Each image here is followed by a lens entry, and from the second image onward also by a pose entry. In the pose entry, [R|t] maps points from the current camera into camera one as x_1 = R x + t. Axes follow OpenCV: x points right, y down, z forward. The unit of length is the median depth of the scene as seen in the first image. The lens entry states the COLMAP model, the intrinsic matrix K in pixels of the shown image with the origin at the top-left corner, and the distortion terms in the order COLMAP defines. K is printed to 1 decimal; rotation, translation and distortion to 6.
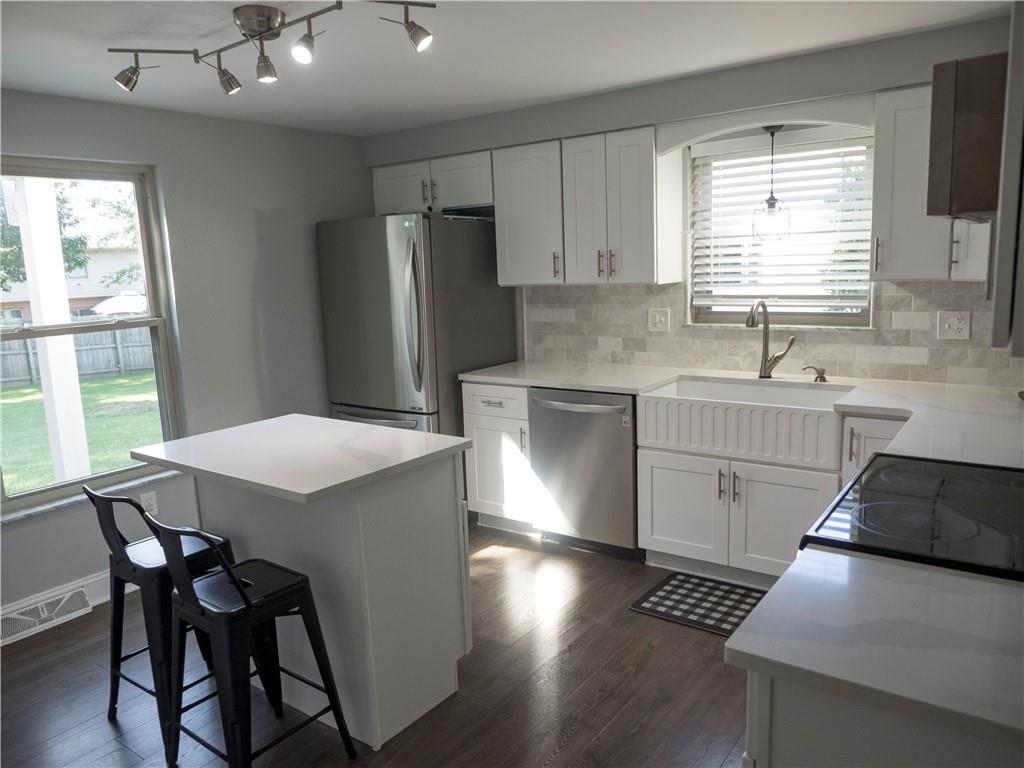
lens RADIAL K [[748.2, 0, 512.0], [0, 748.2, 384.0], [0, 0, 1]] dist [-0.019452, -0.003751]
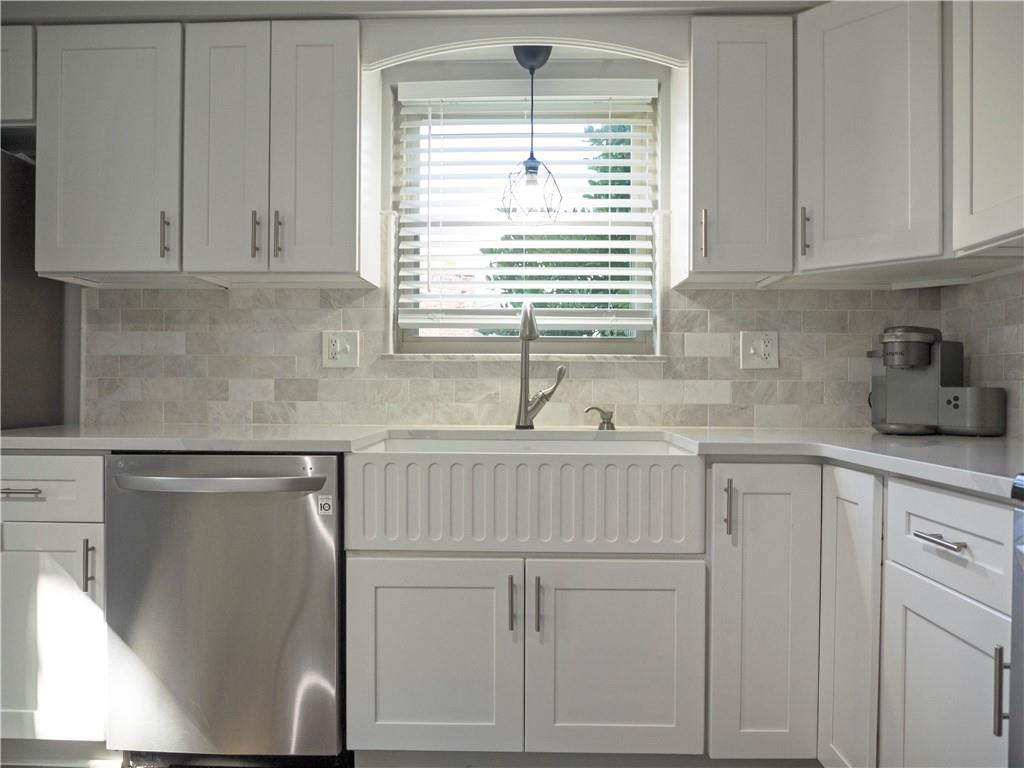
lens RADIAL K [[748.2, 0, 512.0], [0, 748.2, 384.0], [0, 0, 1]] dist [-0.019452, -0.003751]
pose [[0.822470, 0.043613, 0.567134, -0.039013], [0.056279, 0.985924, -0.157435, 0.051618], [-0.566018, 0.161403, 0.808439, 0.443283]]
